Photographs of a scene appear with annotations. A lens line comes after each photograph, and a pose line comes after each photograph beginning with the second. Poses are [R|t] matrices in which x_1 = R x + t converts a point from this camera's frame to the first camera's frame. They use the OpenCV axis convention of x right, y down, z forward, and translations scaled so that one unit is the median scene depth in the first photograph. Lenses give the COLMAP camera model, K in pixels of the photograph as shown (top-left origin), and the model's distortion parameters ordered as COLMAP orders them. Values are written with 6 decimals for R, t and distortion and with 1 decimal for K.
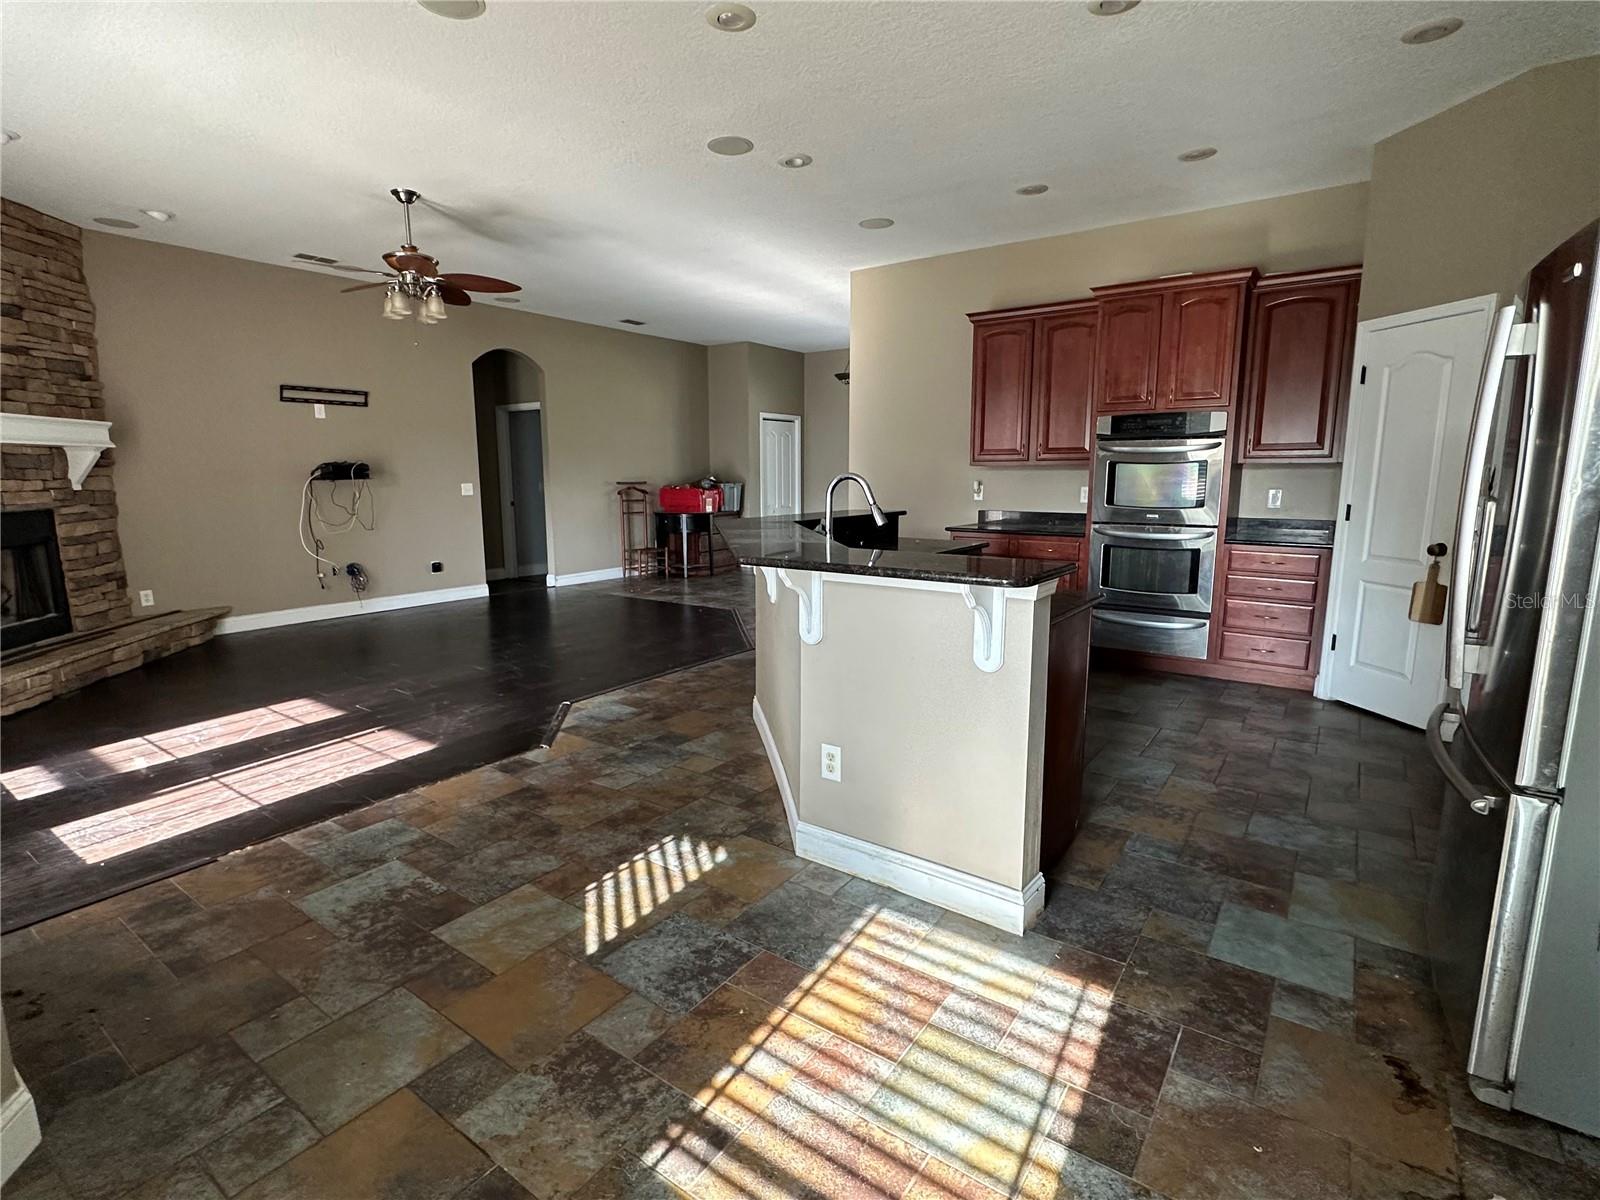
lens RADIAL K [[778.8, 0, 793.5], [0, 778.8, 600.4], [0, 0, 1]] dist [-0.006155, 0.001765]
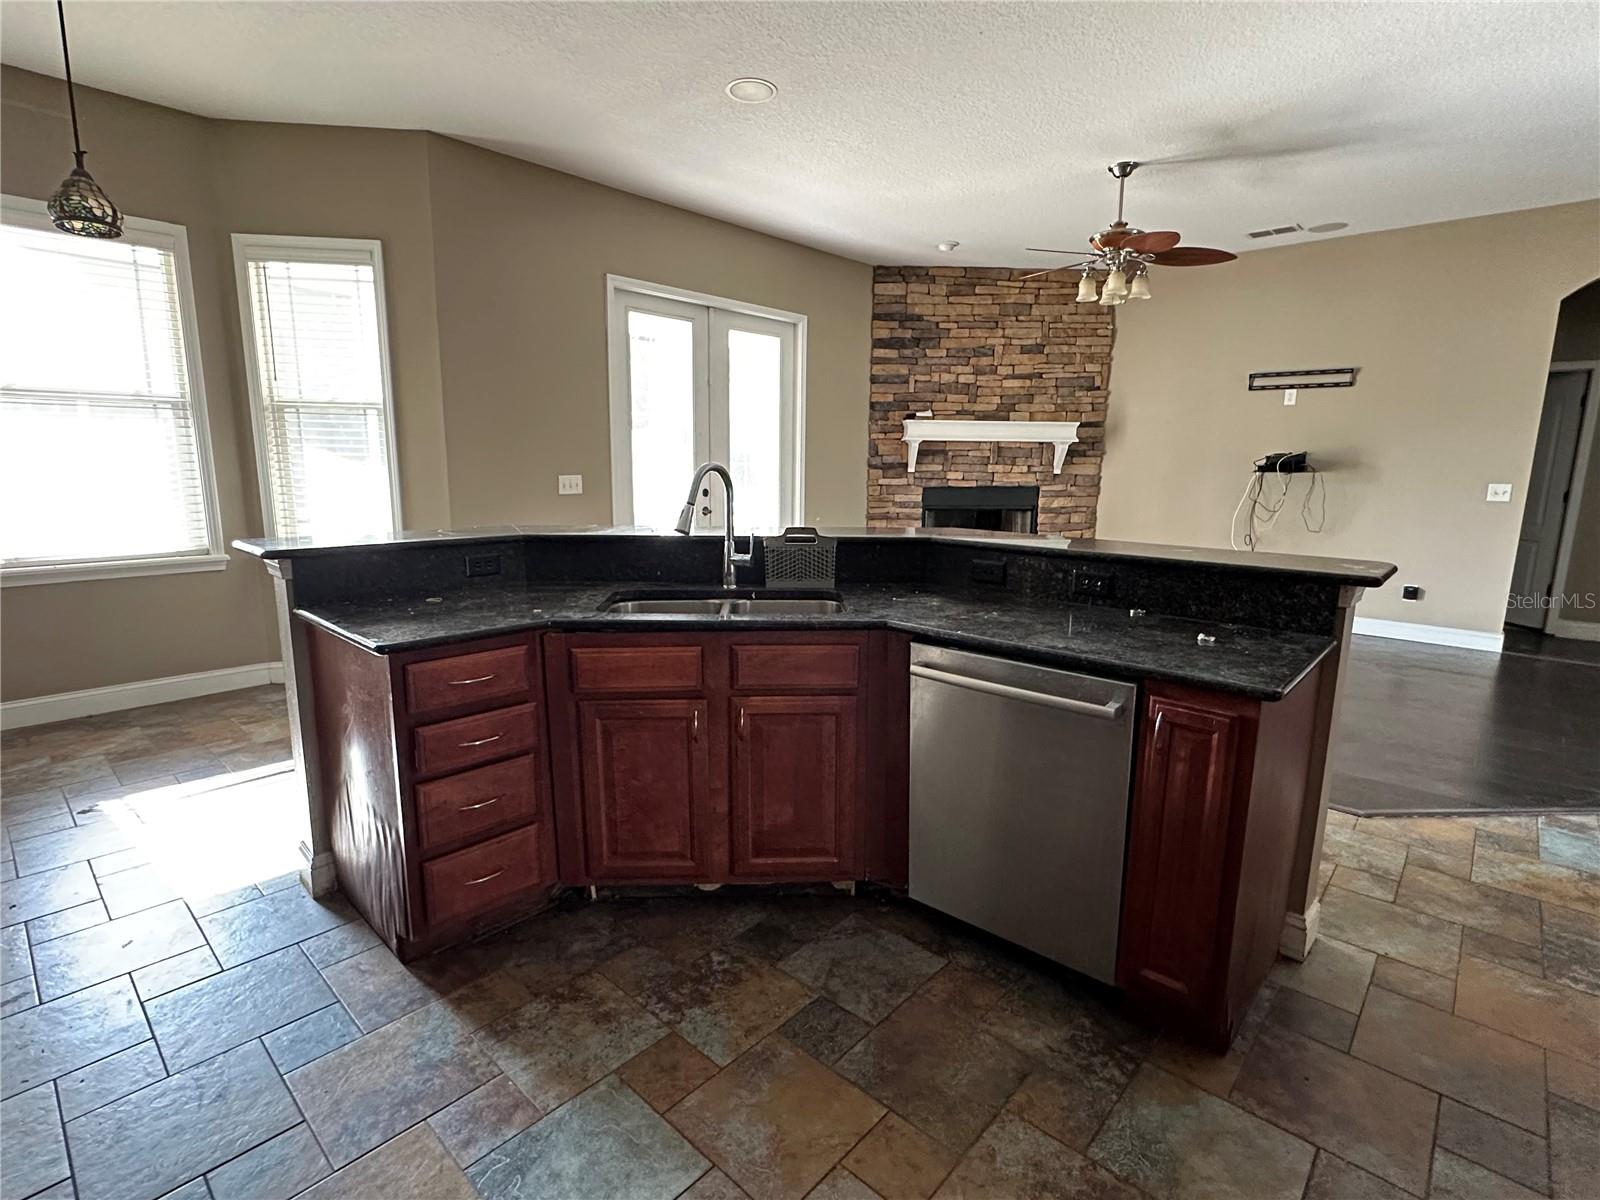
lens RADIAL K [[778.8, 0, 799.4], [0, 778.8, 601.3], [0, 0, 1]] dist [-0.006155, 0.001765]
pose [[-0.121591, 0.181777, -0.975793, 0.554625], [-0.173524, 0.964056, 0.201212, -0.133215], [0.977295, 0.193789, -0.085678, 0.780408]]
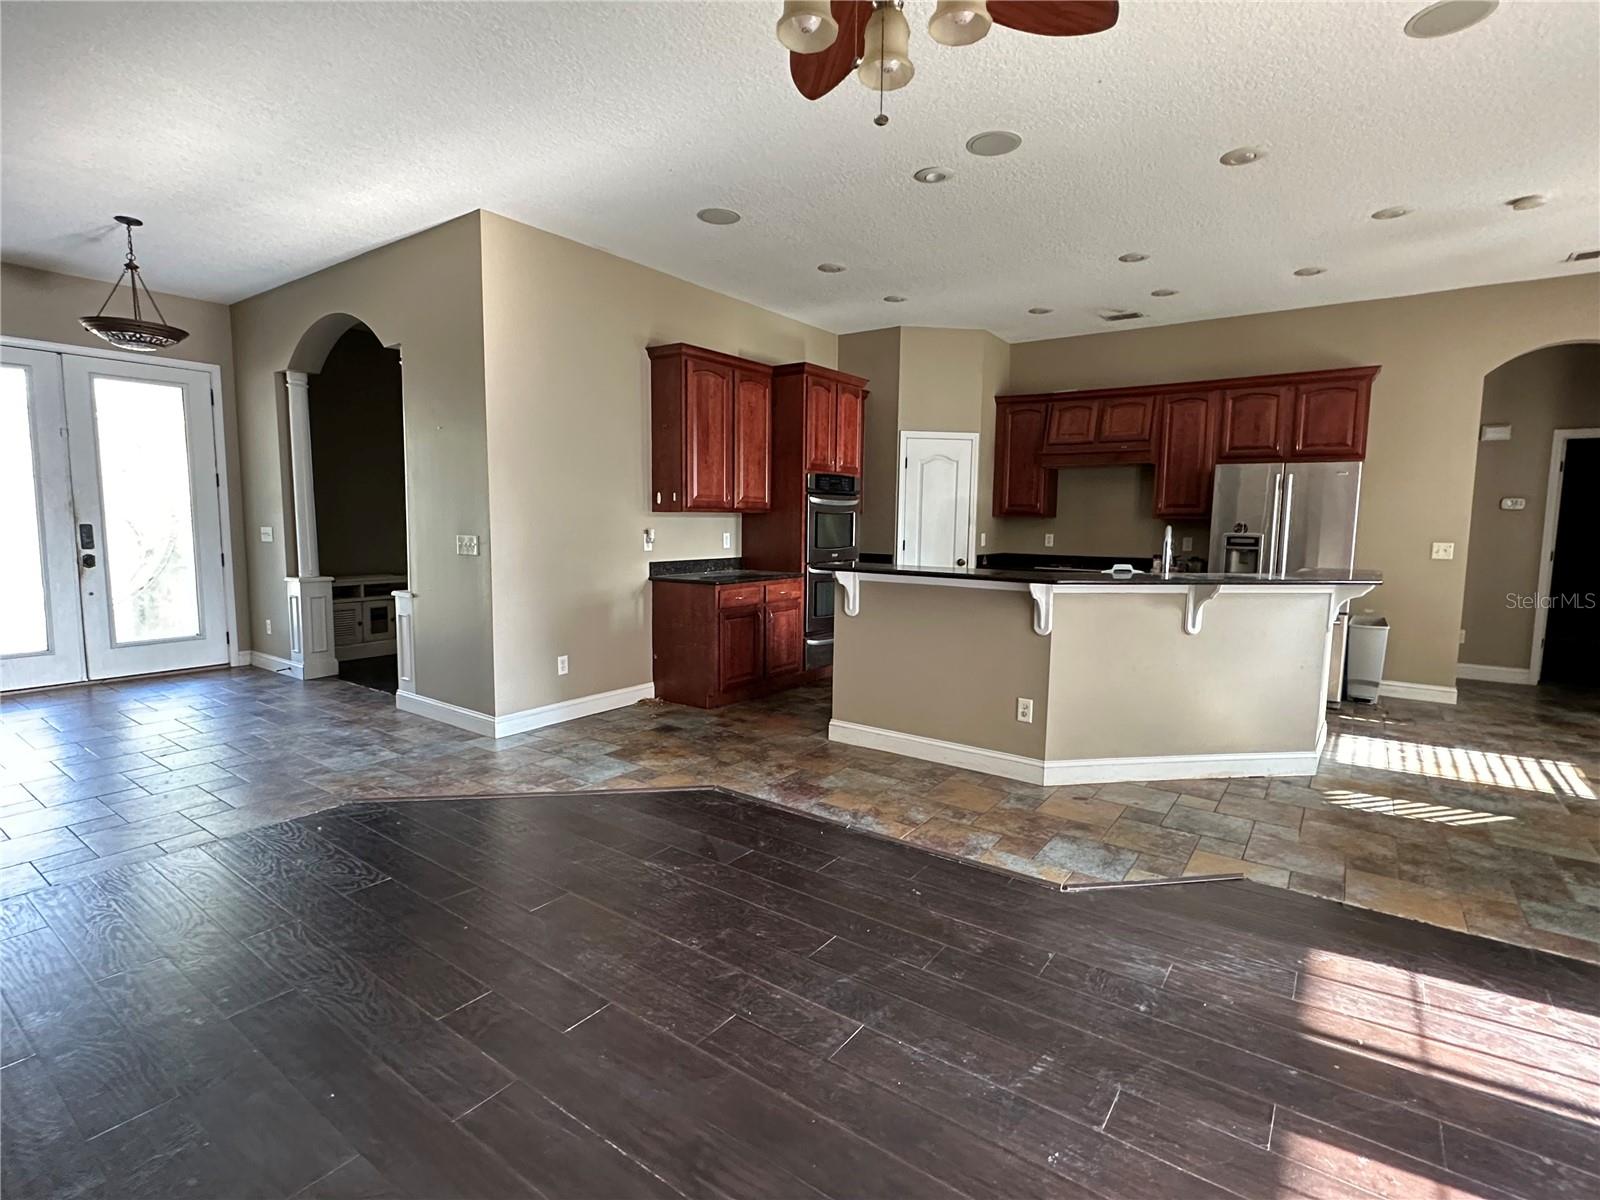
lens RADIAL K [[778.8, 0, 800.9], [0, 778.8, 597.8], [0, 0, 1]] dist [-0.006155, 0.001765]
pose [[0.002306, -0.103243, 0.994653, -0.820626], [0.152597, 0.983043, 0.101684, -0.180046], [-0.988286, 0.151547, 0.018021, 1.062725]]
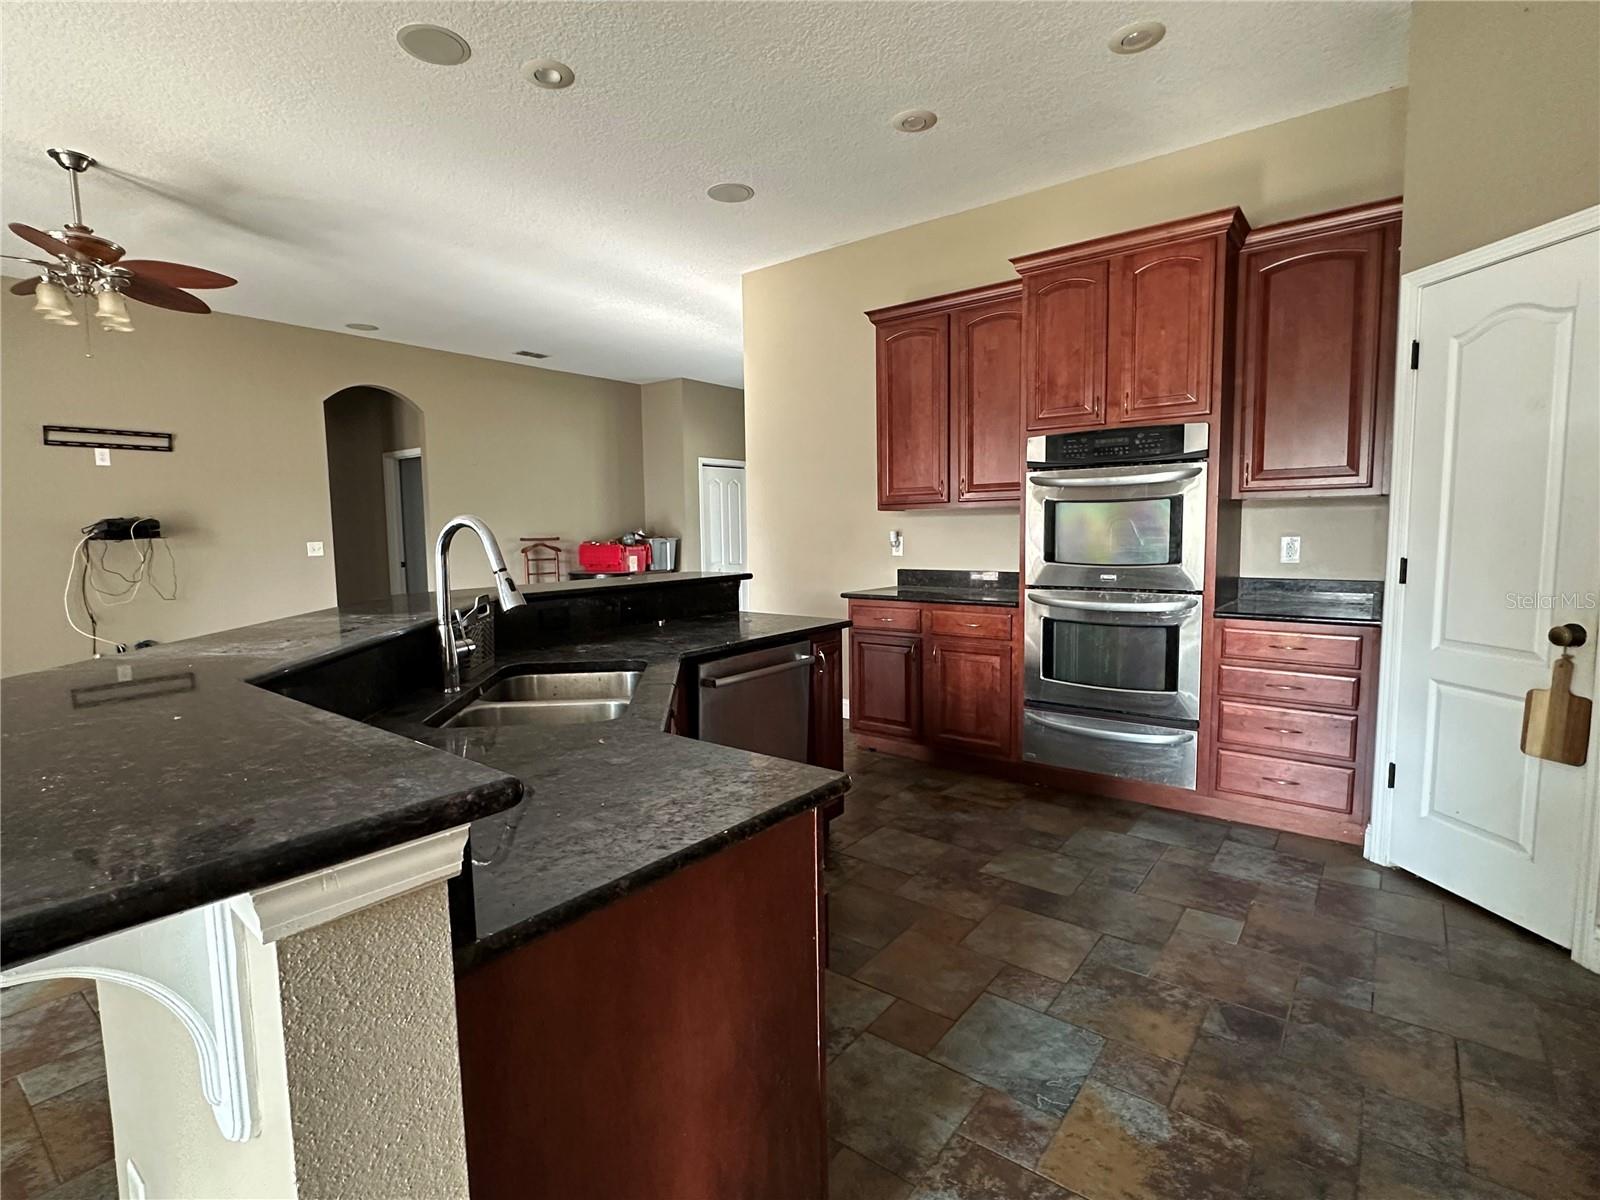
lens RADIAL K [[778.8, 0, 793.6], [0, 778.8, 600.2], [0, 0, 1]] dist [-0.006155, 0.001765]
pose [[0.999077, -0.008656, -0.042069, 0.216334], [0.005687, 0.997517, -0.070197, -0.042287], [0.042572, 0.069893, 0.996646, 0.310197]]
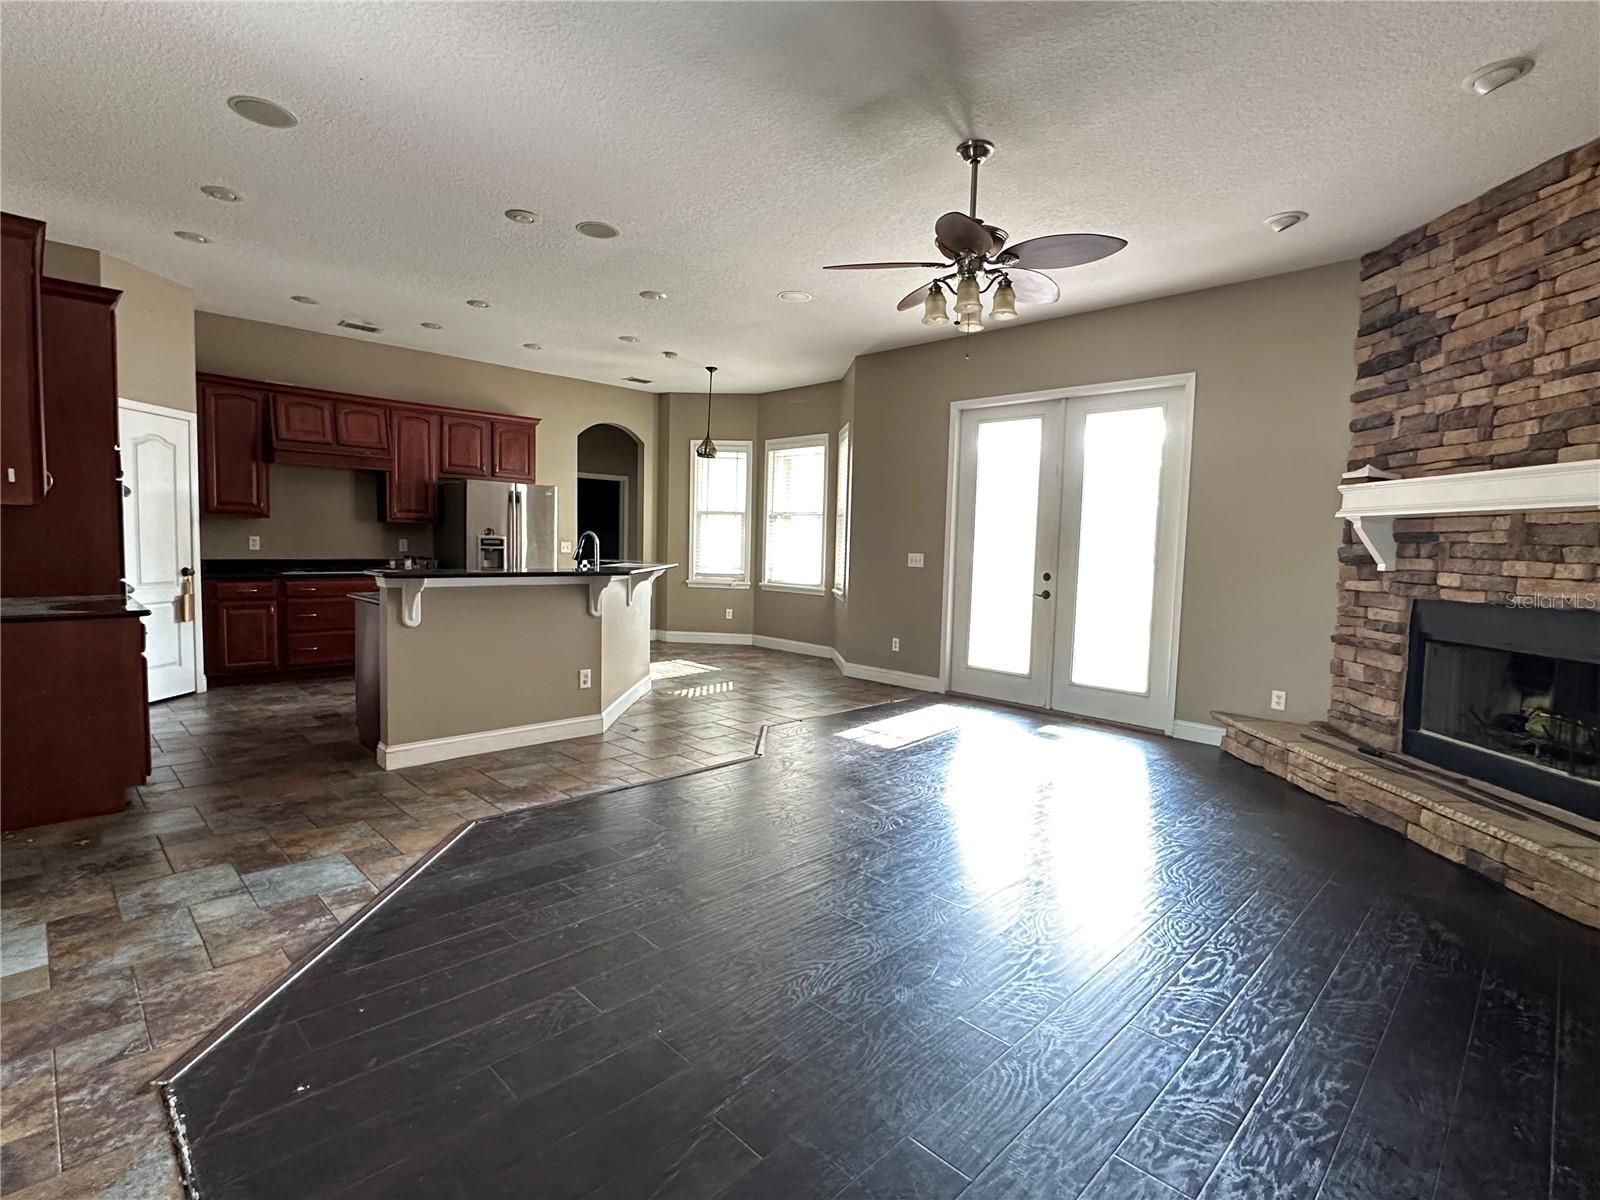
lens RADIAL K [[778.8, 0, 792.4], [0, 778.8, 595.5], [0, 0, 1]] dist [-0.006155, 0.001765]
pose [[-0.985662, -0.036019, 0.164845, -0.454632], [0.003021, 0.973027, 0.230671, -0.284778], [-0.168708, 0.227862, -0.958966, 1.764370]]
